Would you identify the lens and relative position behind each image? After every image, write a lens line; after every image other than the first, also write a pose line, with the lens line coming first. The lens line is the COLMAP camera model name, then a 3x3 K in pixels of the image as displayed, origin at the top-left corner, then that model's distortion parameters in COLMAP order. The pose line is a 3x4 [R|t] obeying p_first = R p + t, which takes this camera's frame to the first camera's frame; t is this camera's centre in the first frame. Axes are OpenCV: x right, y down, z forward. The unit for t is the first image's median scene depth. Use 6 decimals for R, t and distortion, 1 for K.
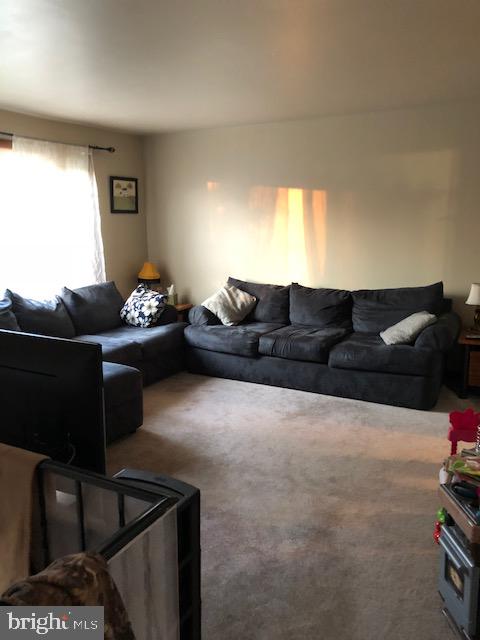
lens RADIAL K [[536.1, 0, 240.0], [0, 536.1, 320.0], [0, 0, 1]] dist [-0.002511, -0.007559]
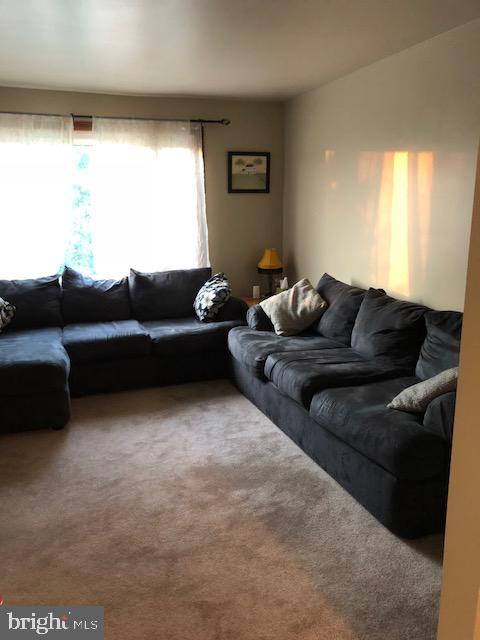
lens RADIAL K [[536.1, 0, 240.0], [0, 536.1, 320.0], [0, 0, 1]] dist [-0.002511, -0.007559]
pose [[0.730875, 0.140264, -0.667943, 0.447757], [-0.122655, 0.989715, 0.073622, -0.059969], [0.671399, 0.028118, 0.740562, 0.375416]]
